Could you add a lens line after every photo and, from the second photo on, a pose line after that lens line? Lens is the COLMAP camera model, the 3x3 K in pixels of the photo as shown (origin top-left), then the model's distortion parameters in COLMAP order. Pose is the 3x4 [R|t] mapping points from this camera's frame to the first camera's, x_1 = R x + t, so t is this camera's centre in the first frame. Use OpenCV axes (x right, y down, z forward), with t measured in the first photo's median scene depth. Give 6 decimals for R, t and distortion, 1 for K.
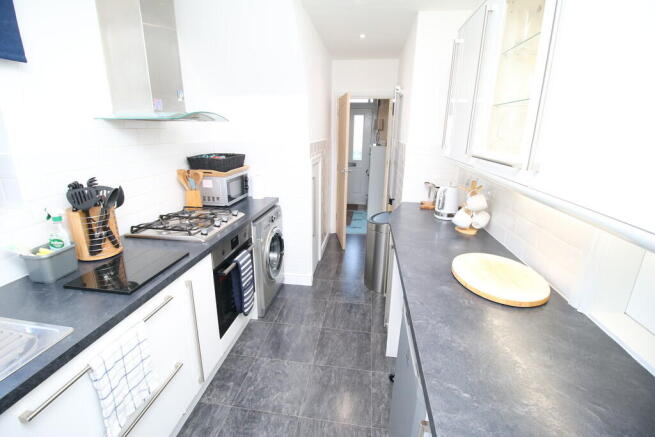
lens RADIAL K [[306.6, 0, 323.6], [0, 306.6, 218.1], [0, 0, 1]] dist [-0.003224, -0.000362]
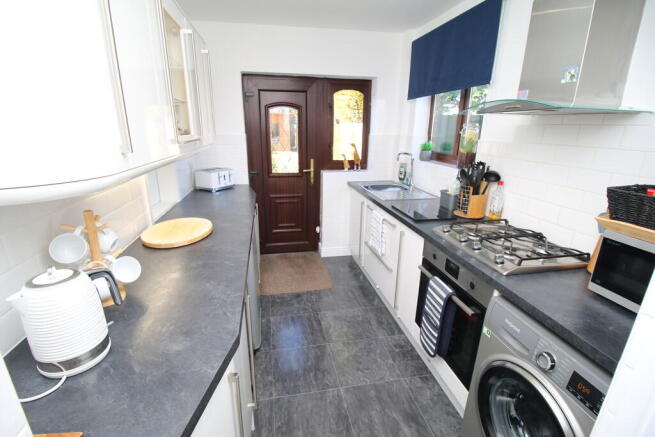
lens RADIAL K [[306.6, 0, 323.8], [0, 306.6, 218.1], [0, 0, 1]] dist [-0.003224, -0.000362]
pose [[-0.945285, 0.079399, -0.316436, 0.275841], [-0.109840, 0.835852, 0.537854, -0.449153], [0.307198, 0.543183, -0.781397, 1.560949]]
